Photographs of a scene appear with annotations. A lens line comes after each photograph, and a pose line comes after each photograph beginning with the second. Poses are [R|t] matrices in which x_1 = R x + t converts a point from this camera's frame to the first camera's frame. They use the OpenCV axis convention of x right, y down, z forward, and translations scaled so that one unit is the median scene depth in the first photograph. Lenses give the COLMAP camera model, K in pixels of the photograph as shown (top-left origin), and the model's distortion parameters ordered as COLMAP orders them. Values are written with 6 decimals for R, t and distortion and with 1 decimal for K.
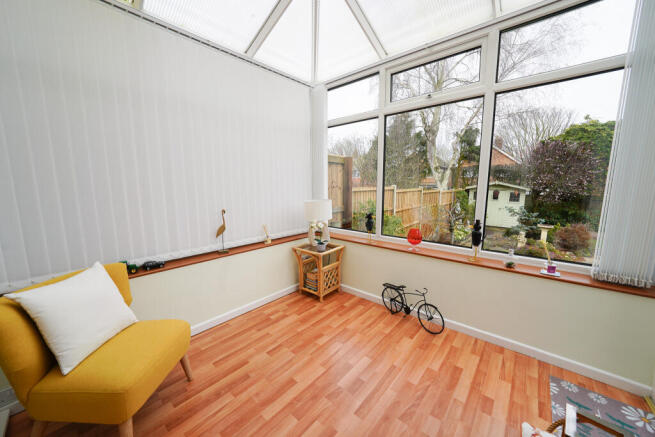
lens RADIAL K [[244.1, 0, 325.2], [0, 244.1, 215.2], [0, 0, 1]] dist [-0.000137, -0.000016]
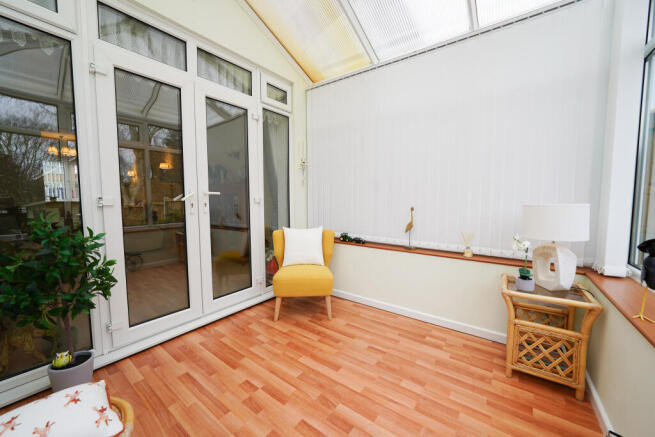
lens RADIAL K [[249.9, 0, 327.5], [0, 249.9, 218.5], [0, 0, 1]] dist [-0.001702, -0.000072]
pose [[0.086381, 0.080317, -0.993019, 0.595407], [-0.132533, 0.988812, 0.068448, -0.001250], [0.987407, 0.125695, 0.096059, 0.548989]]
